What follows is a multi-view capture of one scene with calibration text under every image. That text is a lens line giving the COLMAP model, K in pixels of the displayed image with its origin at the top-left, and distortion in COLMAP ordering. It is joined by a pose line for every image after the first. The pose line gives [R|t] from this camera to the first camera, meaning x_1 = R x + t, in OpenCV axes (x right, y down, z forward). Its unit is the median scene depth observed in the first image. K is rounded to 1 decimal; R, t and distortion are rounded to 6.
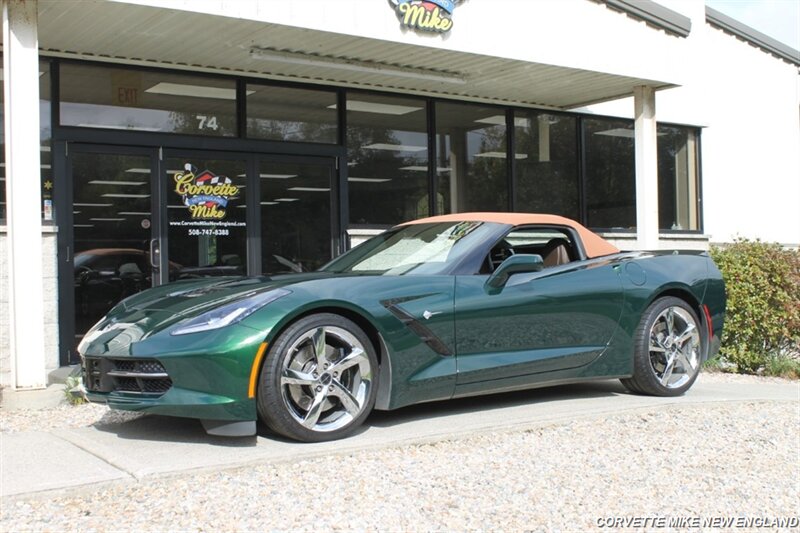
lens RADIAL K [[986.6, 0, 400.0], [0, 986.6, 266.5], [0, 0, 1]] dist [-0.092007, 0.215594]
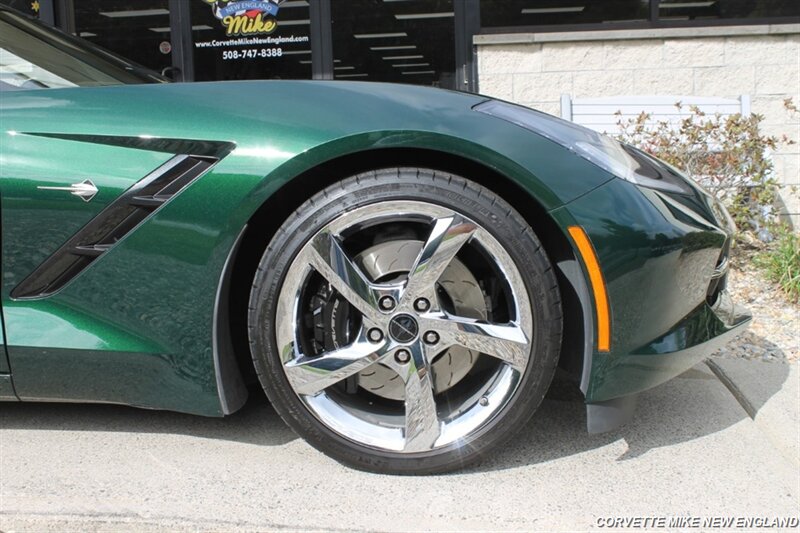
lens RADIAL K [[944.8, 0, 400.0], [0, 944.8, 266.5], [0, 0, 1]] dist [-0.087450, 0.091426]
pose [[0.768261, 0.078554, -0.635299, 0.330097], [0.026951, 0.987593, 0.154706, 0.014697], [0.639569, -0.135976, 0.756612, 0.539821]]
